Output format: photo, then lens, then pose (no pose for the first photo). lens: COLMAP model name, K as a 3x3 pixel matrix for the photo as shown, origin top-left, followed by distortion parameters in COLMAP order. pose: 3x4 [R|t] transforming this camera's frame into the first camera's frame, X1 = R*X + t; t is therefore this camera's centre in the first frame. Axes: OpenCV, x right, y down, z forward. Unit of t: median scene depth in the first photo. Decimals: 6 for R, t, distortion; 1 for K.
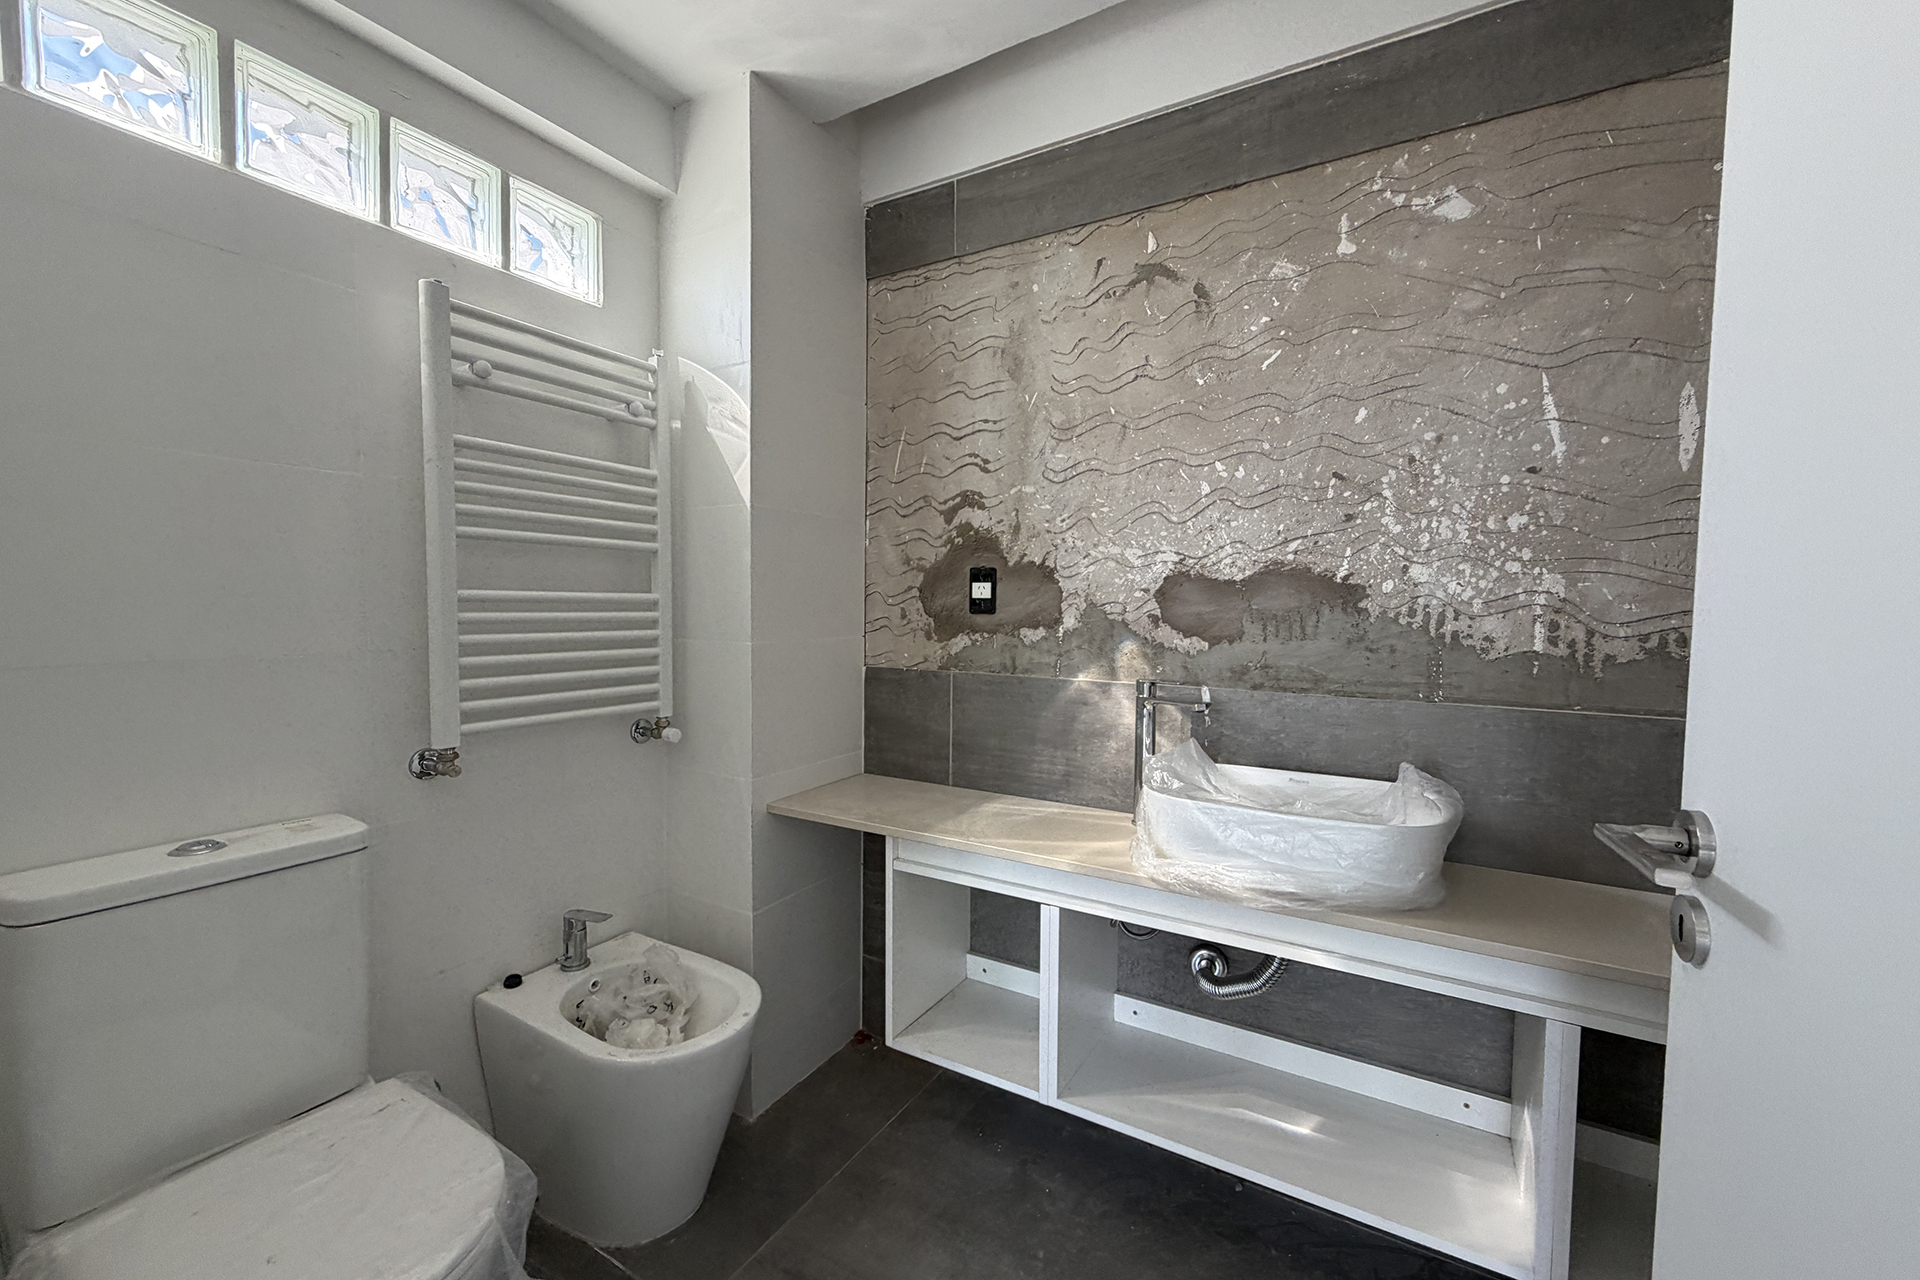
lens RADIAL K [[766.0, 0, 957.9], [0, 766.0, 645.0], [0, 0, 1]] dist [0.003050, -0.000327]
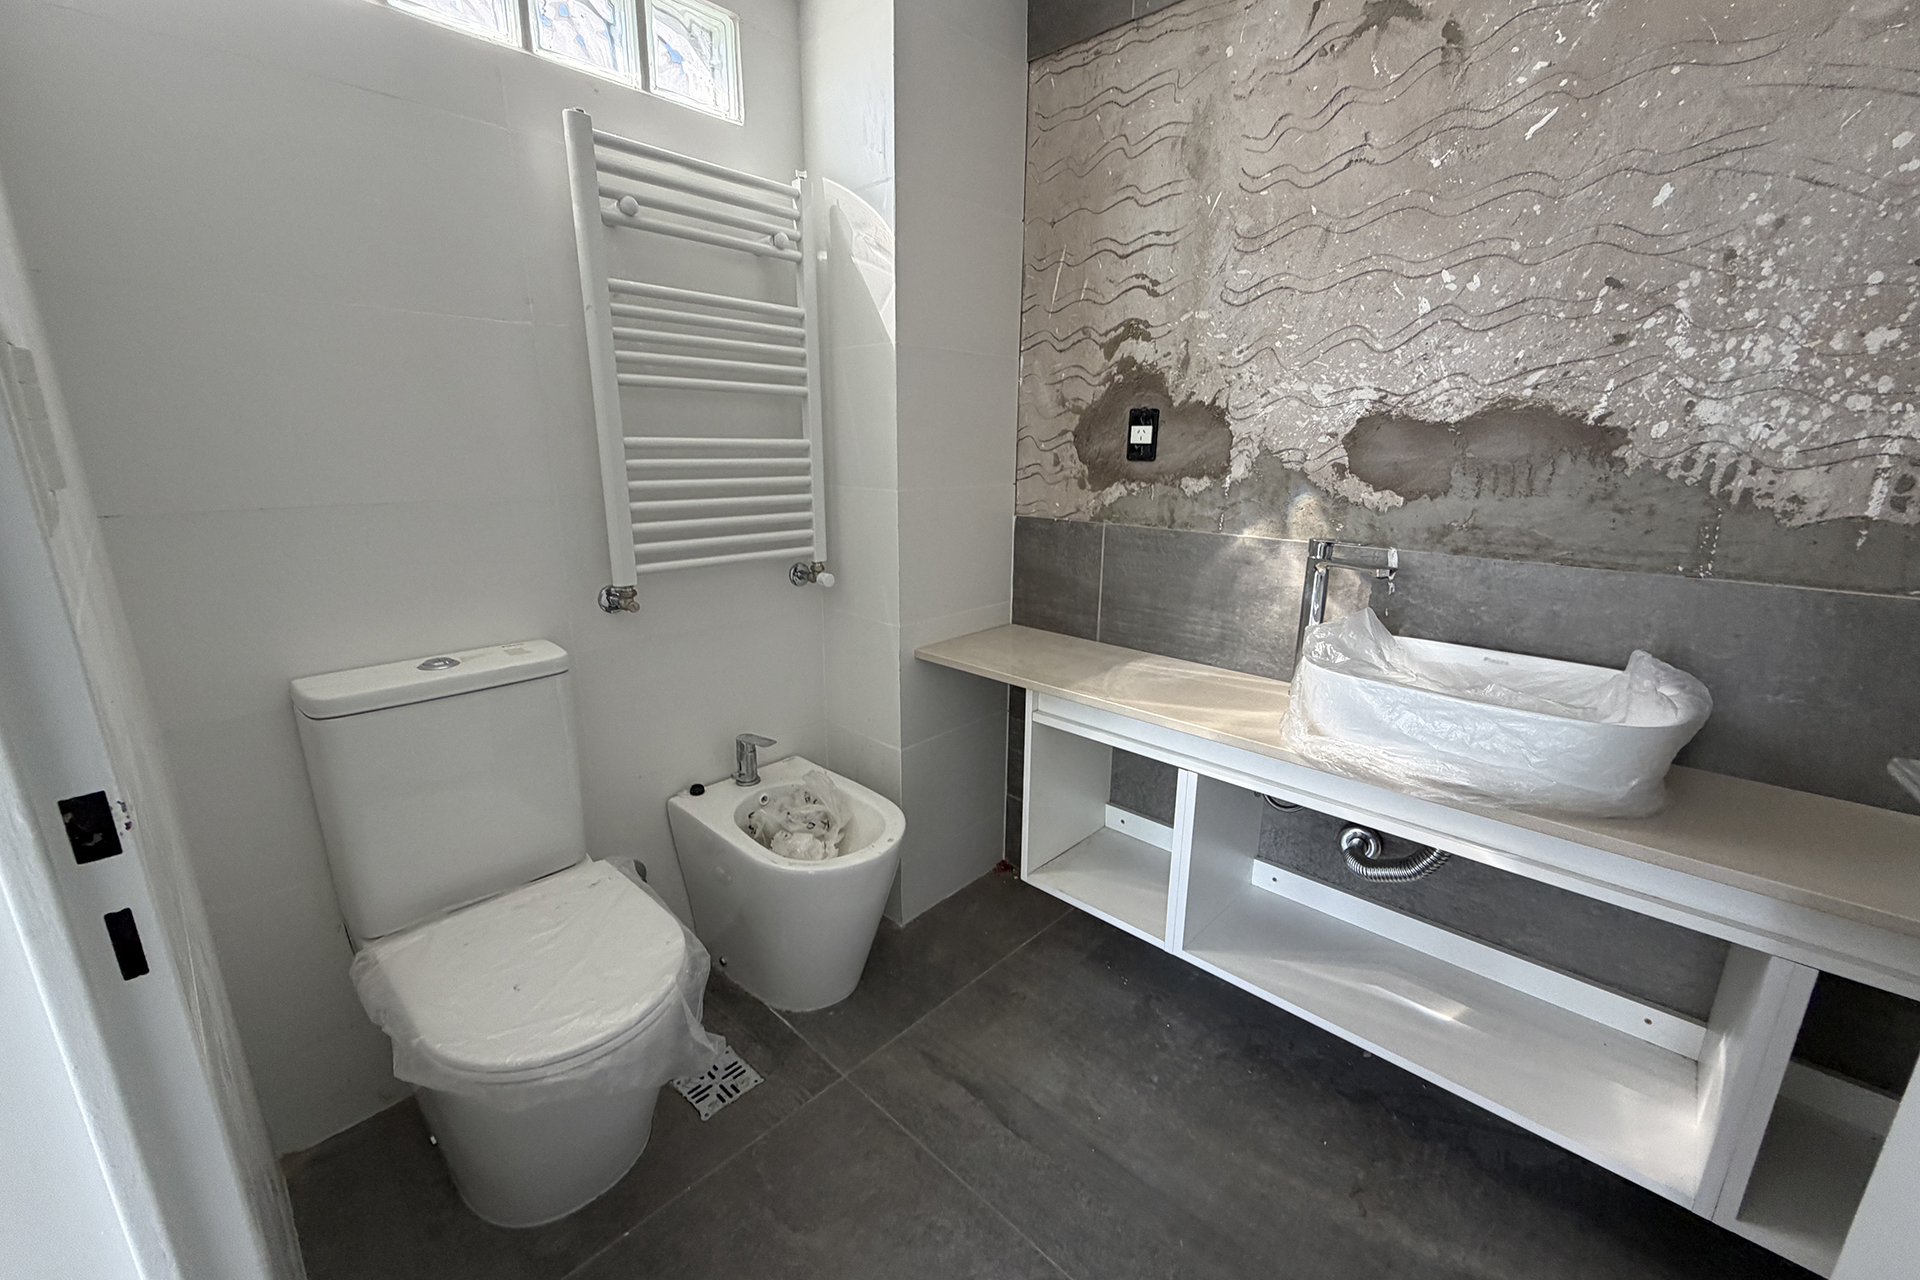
lens RADIAL K [[766.0, 0, 957.7], [0, 766.0, 644.2], [0, 0, 1]] dist [0.003050, -0.000327]
pose [[0.975630, 0.055292, -0.212342, 0.031435], [-0.011574, 0.979351, 0.201838, -0.010252], [0.219117, -0.194461, 0.956124, 0.035816]]
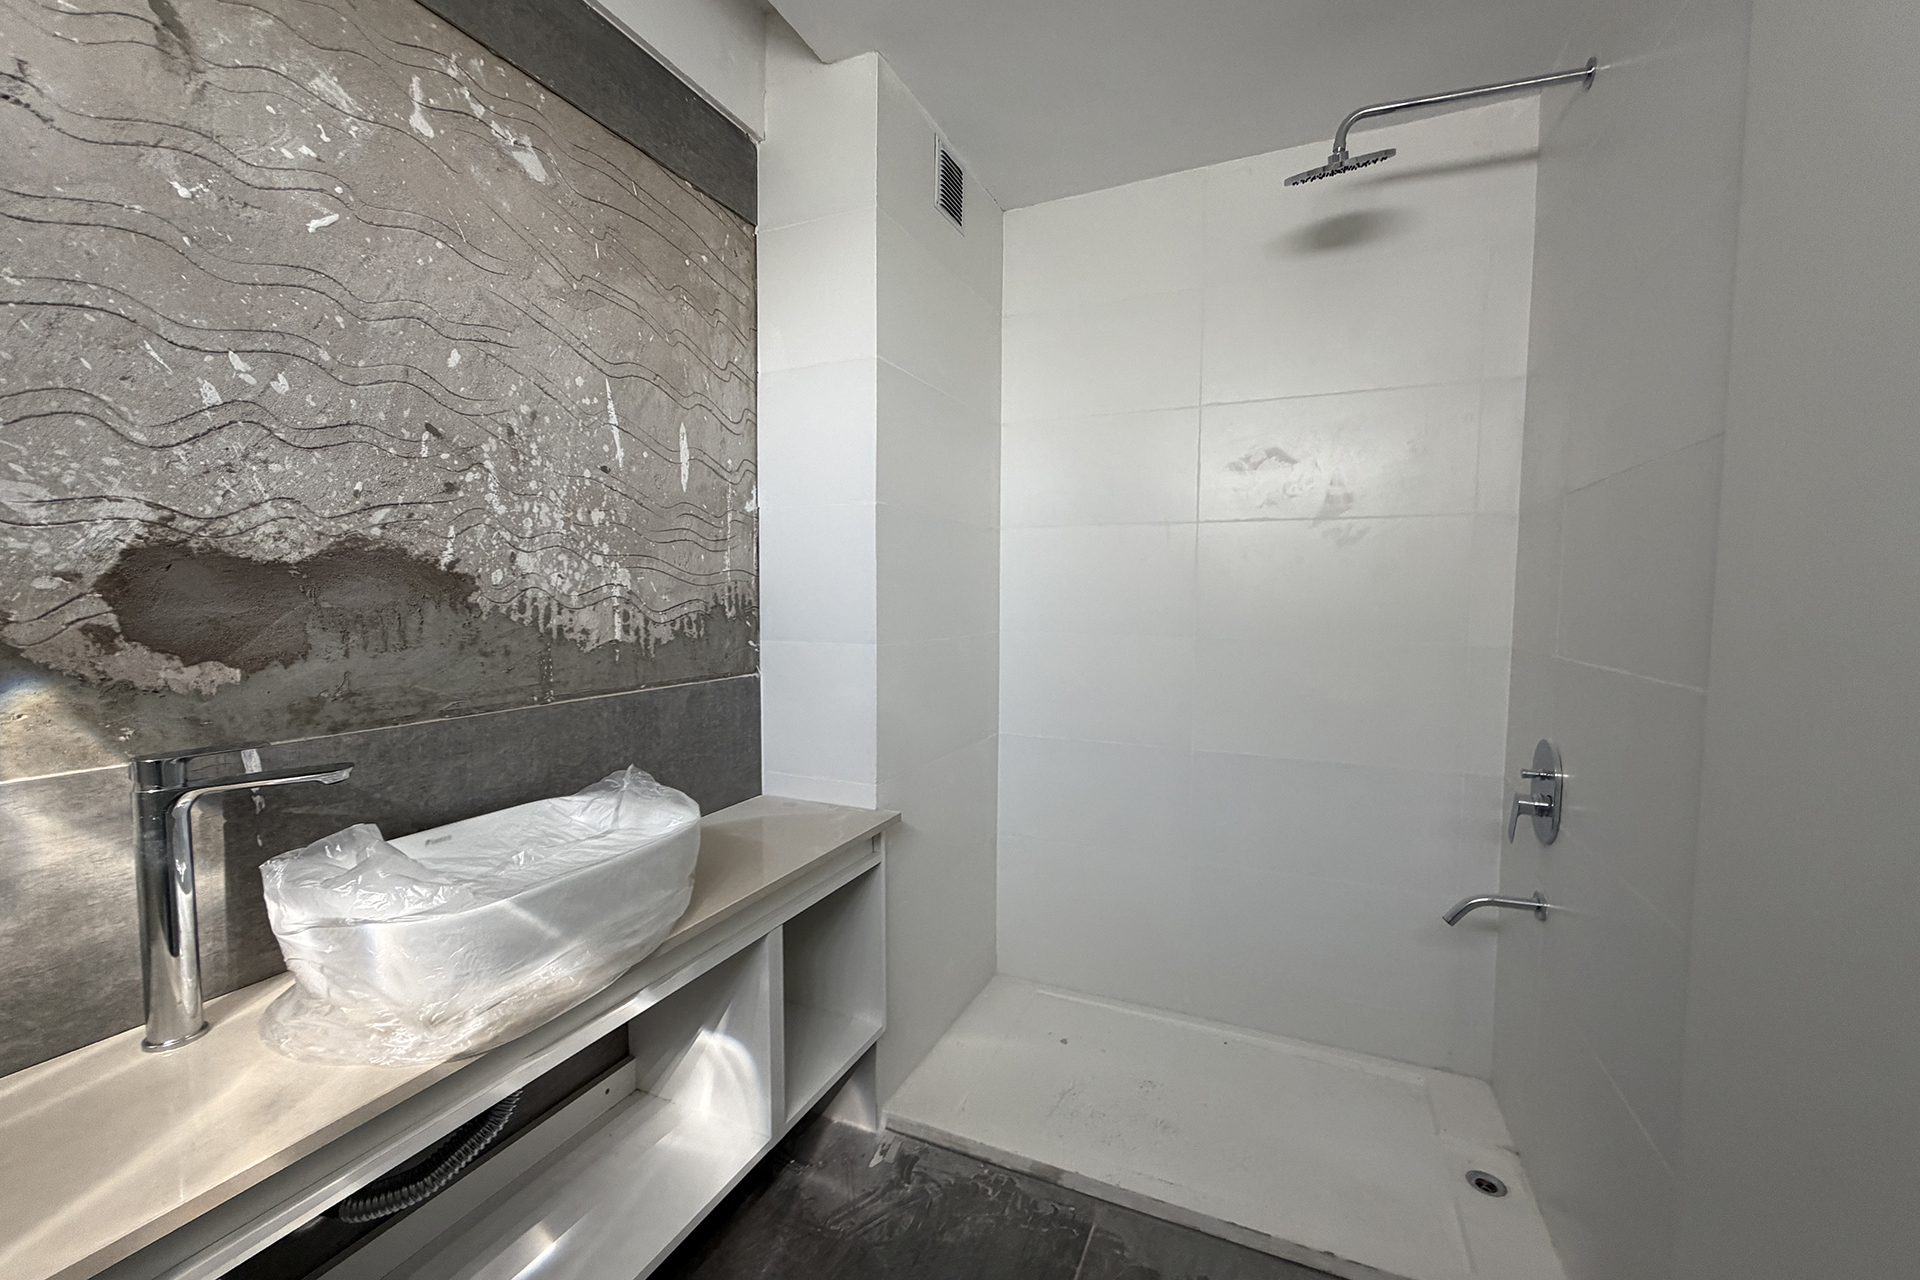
lens RADIAL K [[766.0, 0, 961.7], [0, 766.0, 641.8], [0, 0, 1]] dist [0.003050, -0.000327]
pose [[-0.114758, -0.073695, 0.990656, -0.322098], [0.052126, 0.995424, 0.080088, -0.043959], [-0.992025, 0.060830, -0.110392, 0.562166]]
